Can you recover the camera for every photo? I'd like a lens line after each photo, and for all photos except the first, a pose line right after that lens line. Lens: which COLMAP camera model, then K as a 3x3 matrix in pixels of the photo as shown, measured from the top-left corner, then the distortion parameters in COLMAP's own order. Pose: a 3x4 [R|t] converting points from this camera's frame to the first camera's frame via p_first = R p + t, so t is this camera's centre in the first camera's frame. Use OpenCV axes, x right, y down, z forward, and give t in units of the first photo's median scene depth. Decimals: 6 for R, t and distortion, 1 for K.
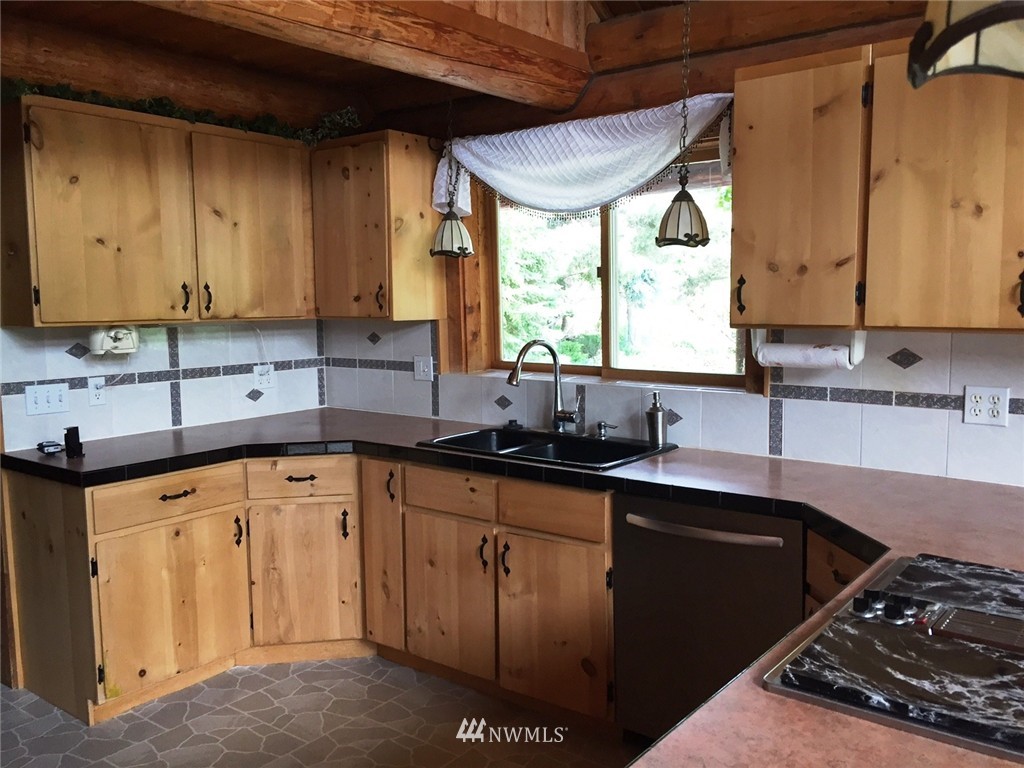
lens RADIAL K [[877.4, 0, 510.8], [0, 877.4, 383.5], [0, 0, 1]] dist [0.034943, -0.009037]
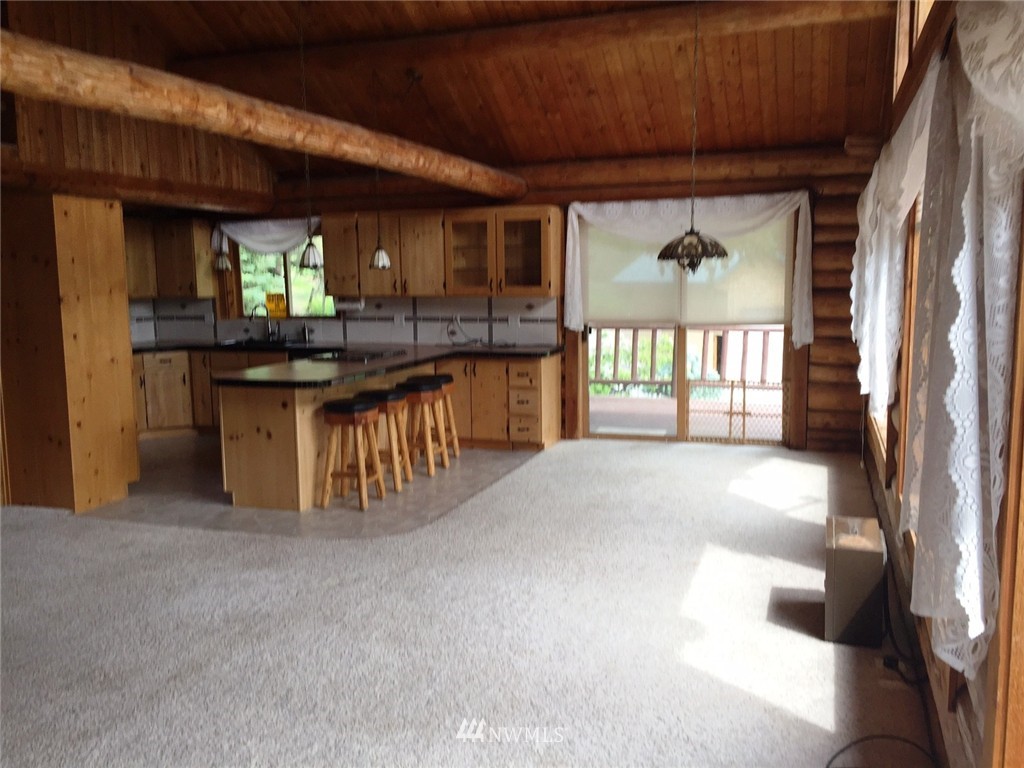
lens RADIAL K [[877.4, 0, 462.6], [0, 877.4, 412.4], [0, 0, 1]] dist [0.034943, -0.009037]
pose [[0.963896, -0.047153, 0.262069, -0.085738], [0.034829, 0.998067, 0.051476, 0.152630], [-0.263990, -0.040490, 0.963675, -1.629512]]
